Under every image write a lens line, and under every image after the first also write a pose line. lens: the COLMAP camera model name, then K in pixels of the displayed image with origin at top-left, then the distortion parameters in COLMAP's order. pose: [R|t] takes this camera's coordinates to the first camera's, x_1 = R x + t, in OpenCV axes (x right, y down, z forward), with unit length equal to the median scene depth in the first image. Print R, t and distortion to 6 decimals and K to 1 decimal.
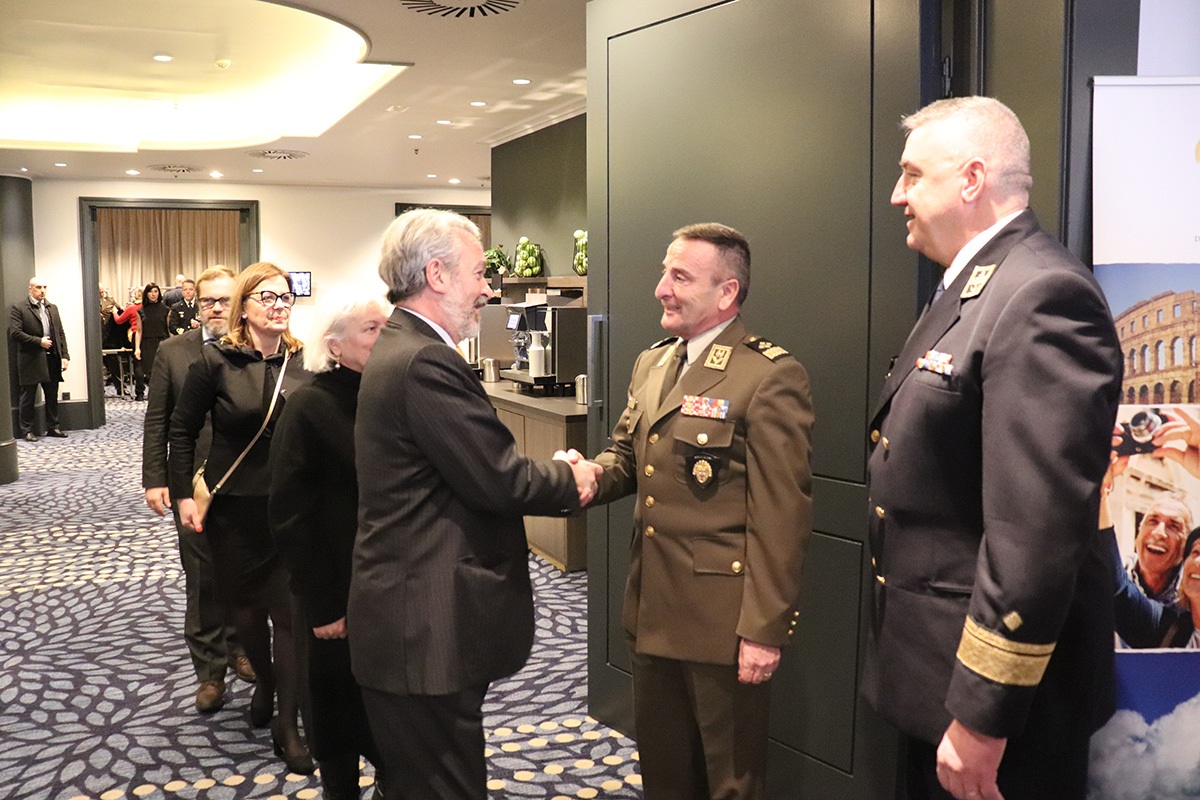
lens RADIAL K [[916.7, 0, 480.0], [0, 916.7, 388.2], [0, 0, 1]] dist [-0.165863, 0.192908]
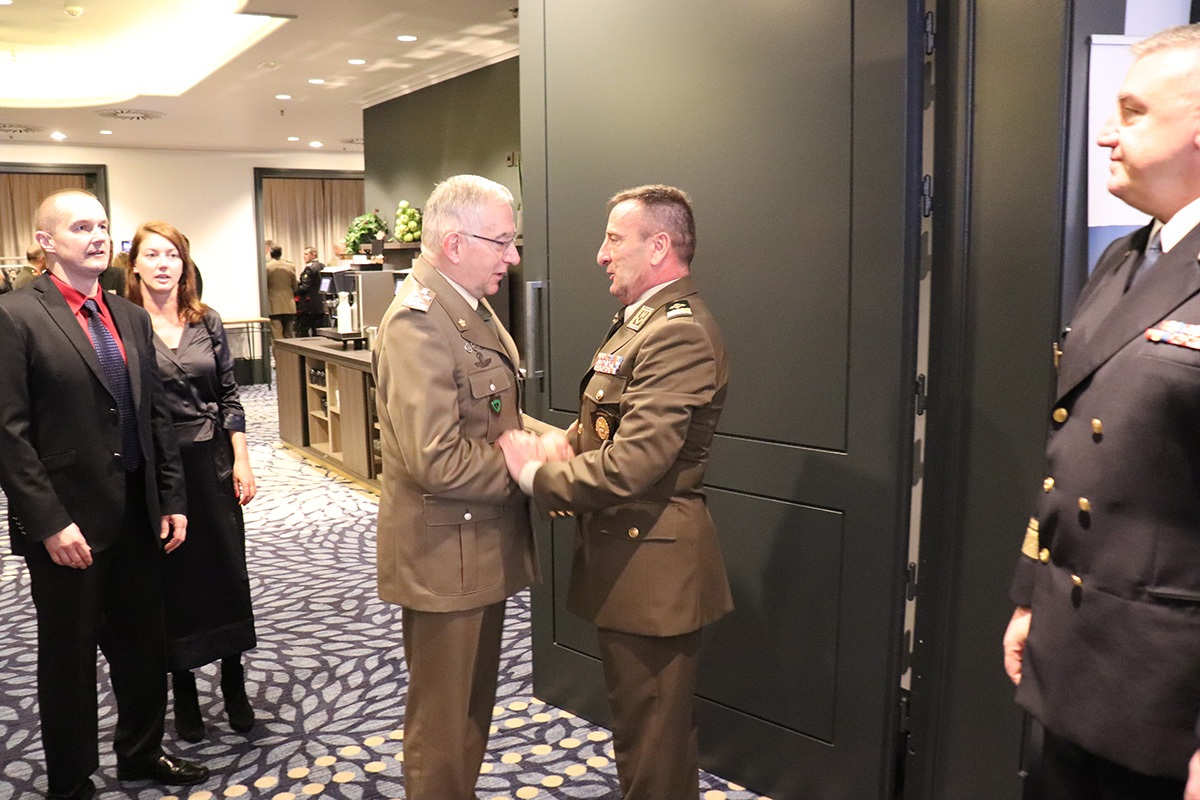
lens RADIAL K [[916.7, 0, 480.0], [0, 916.7, 388.2], [0, 0, 1]] dist [-0.165863, 0.192908]
pose [[0.987013, -0.030784, 0.157666, -0.078485], [0.024860, 0.998914, 0.039405, -0.007087], [-0.158708, -0.034973, 0.986706, 0.063604]]
